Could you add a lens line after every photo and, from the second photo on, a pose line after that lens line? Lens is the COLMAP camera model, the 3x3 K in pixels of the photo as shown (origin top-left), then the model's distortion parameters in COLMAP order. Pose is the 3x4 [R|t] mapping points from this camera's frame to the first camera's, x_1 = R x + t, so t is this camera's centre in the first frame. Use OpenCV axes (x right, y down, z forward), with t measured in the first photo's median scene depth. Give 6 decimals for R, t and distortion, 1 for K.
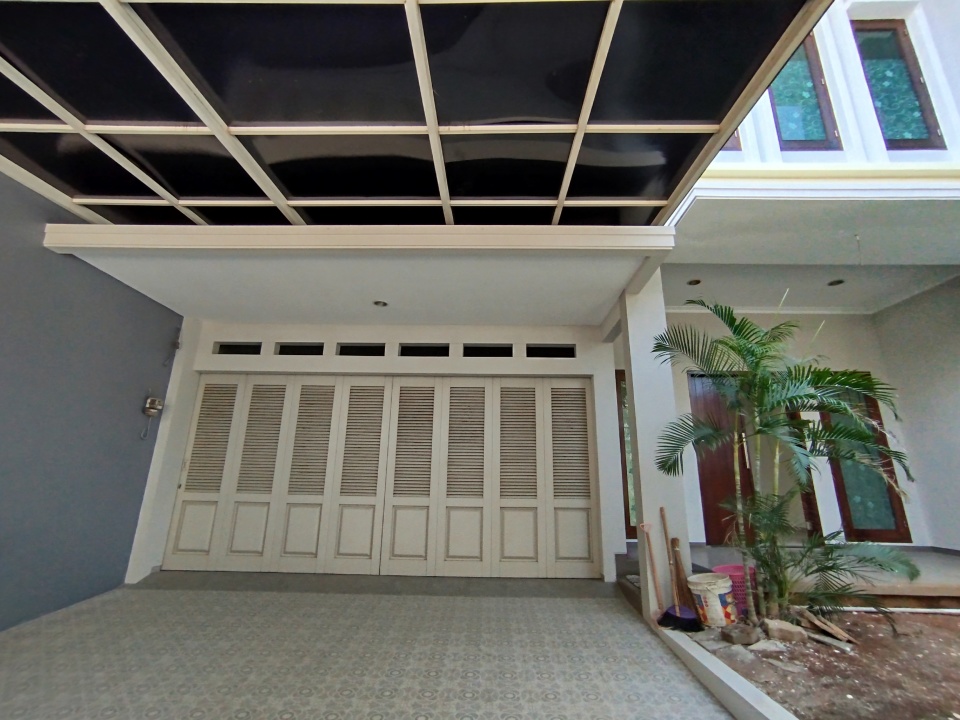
lens RADIAL K [[432.5, 0, 481.1], [0, 432.5, 398.4], [0, 0, 1]] dist [-0.050482, 0.000111]
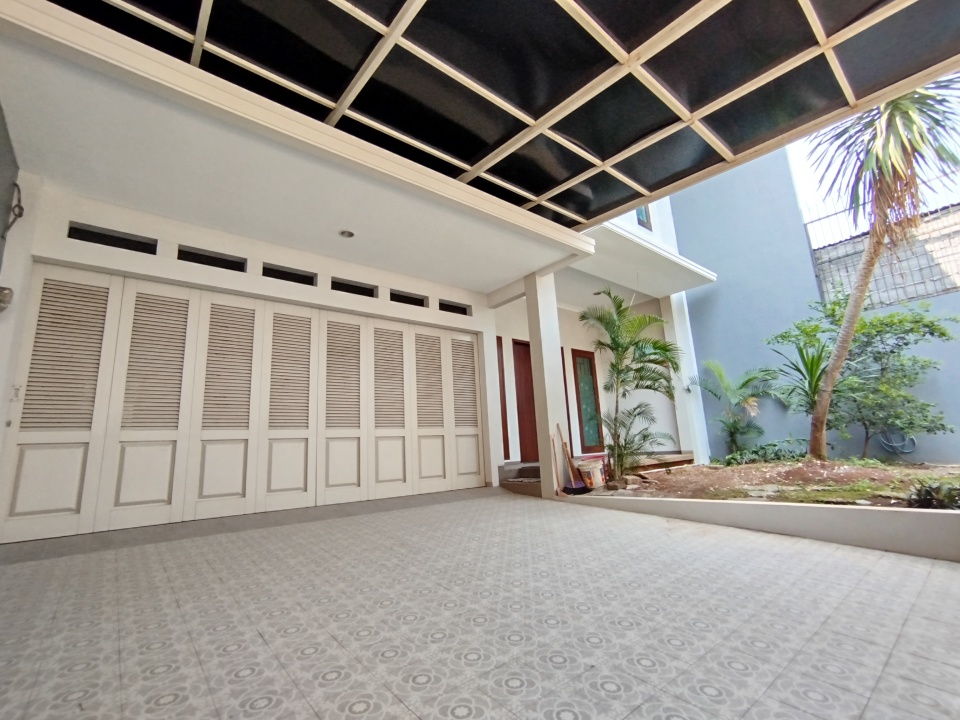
lens RADIAL K [[432.6, 0, 480.0], [0, 432.6, 360.0], [0, 0, 1]] dist [-0.032980, 0.017922]
pose [[0.773744, 0.078782, 0.628580, -0.555504], [-0.123205, 0.992005, 0.027326, -0.007090], [-0.621402, -0.098587, 0.777265, -0.002887]]
